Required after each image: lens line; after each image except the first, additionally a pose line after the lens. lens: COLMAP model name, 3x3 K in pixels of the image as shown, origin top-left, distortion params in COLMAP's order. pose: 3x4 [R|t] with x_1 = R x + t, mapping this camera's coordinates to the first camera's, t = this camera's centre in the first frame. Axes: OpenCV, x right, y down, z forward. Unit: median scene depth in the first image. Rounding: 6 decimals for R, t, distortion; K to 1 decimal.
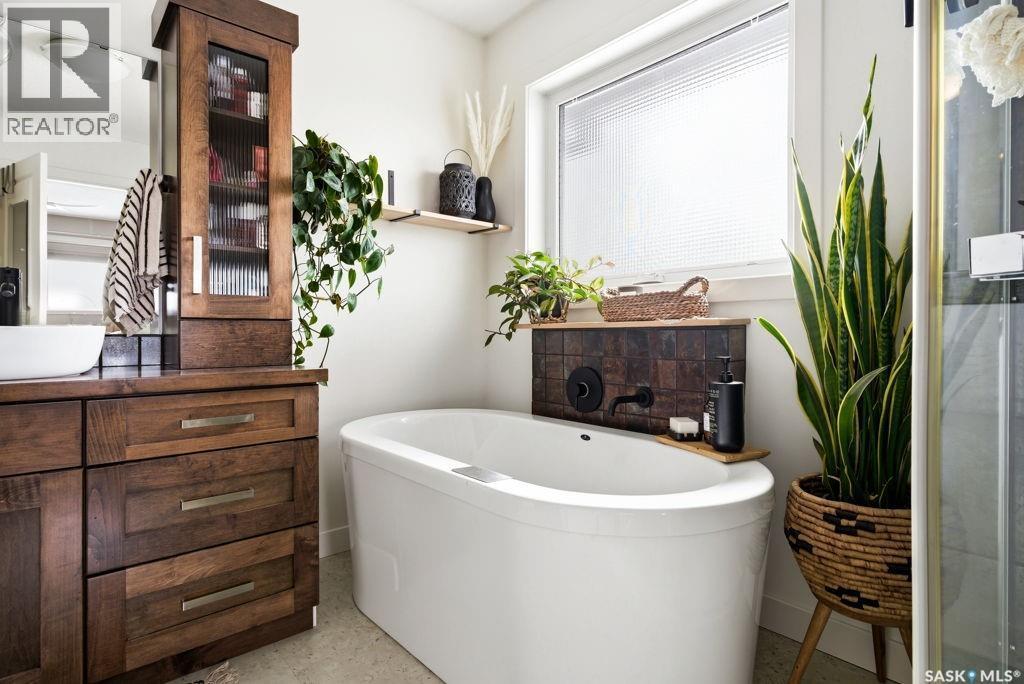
lens RADIAL K [[540.5, 0, 512.0], [0, 540.5, 339.8], [0, 0, 1]] dist [0.001435, 0.000004]
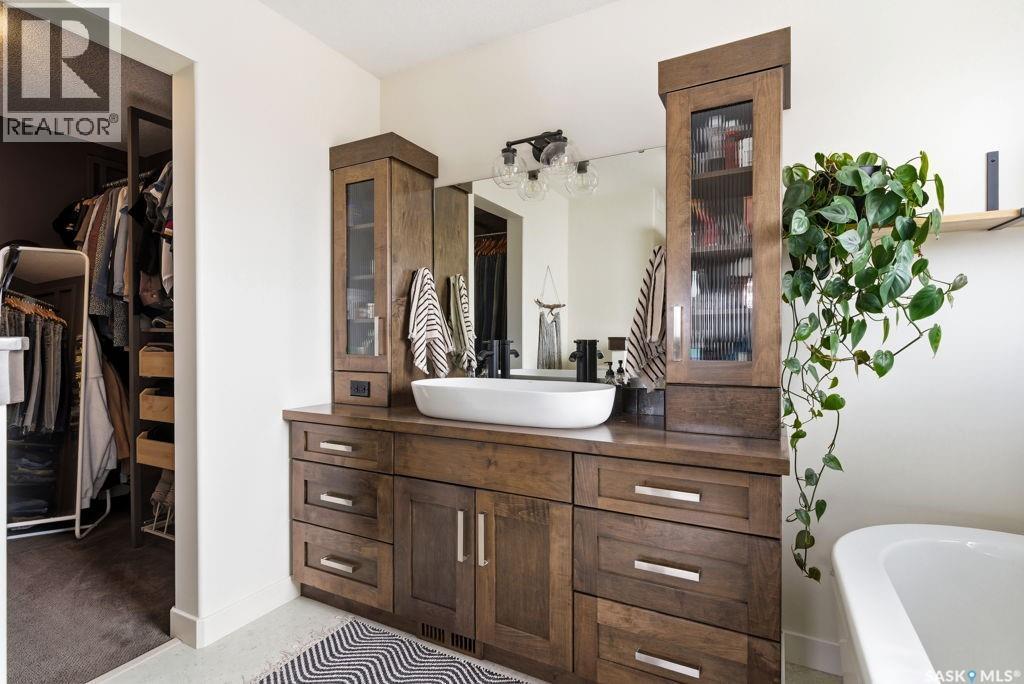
lens RADIAL K [[496.2, 0, 510.9], [0, 496.2, 343.7], [0, 0, 1]] dist [-0.000132, -0.000266]
pose [[0.337007, 0.011648, -0.941430, 0.193929], [-0.003416, 0.999932, 0.011149, -0.117205], [0.941496, -0.000541, 0.337024, 0.341310]]
